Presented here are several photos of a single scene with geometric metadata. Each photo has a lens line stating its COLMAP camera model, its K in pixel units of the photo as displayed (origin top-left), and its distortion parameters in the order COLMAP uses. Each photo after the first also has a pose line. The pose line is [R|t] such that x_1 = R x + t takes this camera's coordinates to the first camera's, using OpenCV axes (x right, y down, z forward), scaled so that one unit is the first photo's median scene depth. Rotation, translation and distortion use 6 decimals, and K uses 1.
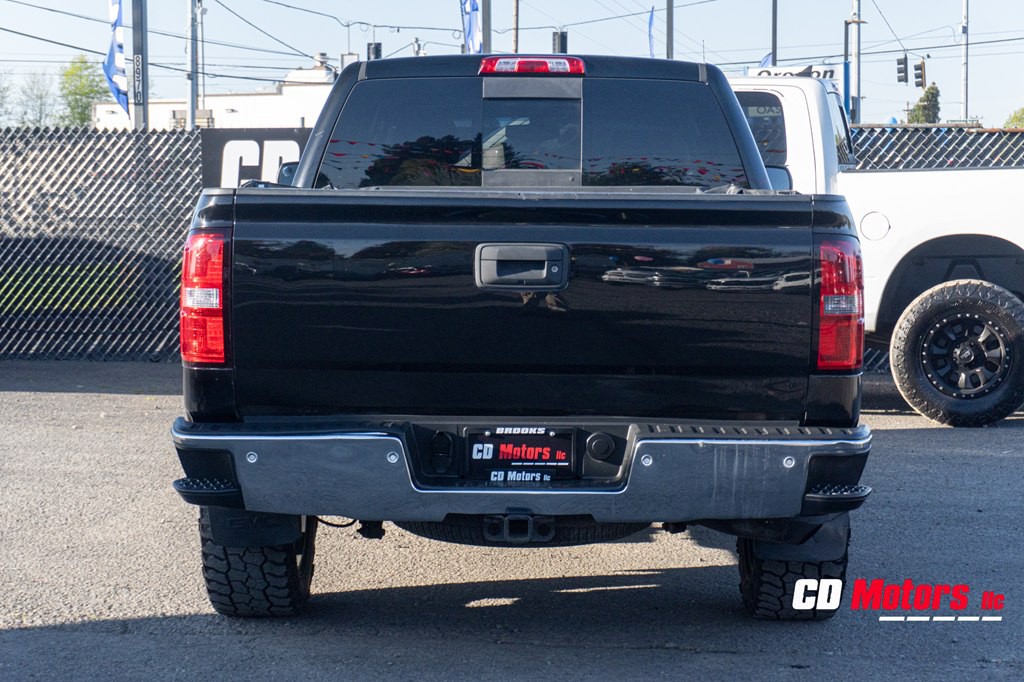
lens RADIAL K [[2189.0, 0, 504.6], [0, 2189.0, 347.8], [0, 0, 1]] dist [-0.019764, 0.000000]
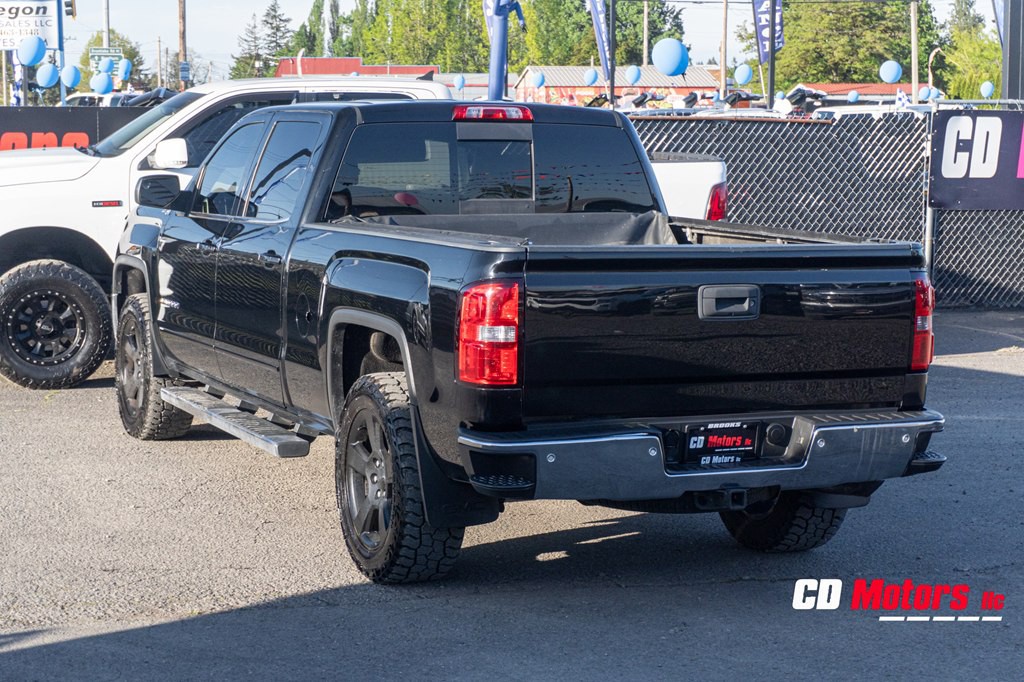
lens RADIAL K [[2189.0, 0, 509.5], [0, 2189.0, 346.4], [0, 0, 1]] dist [-0.019764, 0.000000]
pose [[0.909148, -0.038544, 0.414687, -0.656488], [0.022818, 0.998822, 0.042814, -0.069343], [-0.415849, -0.029462, 0.908957, -0.148442]]
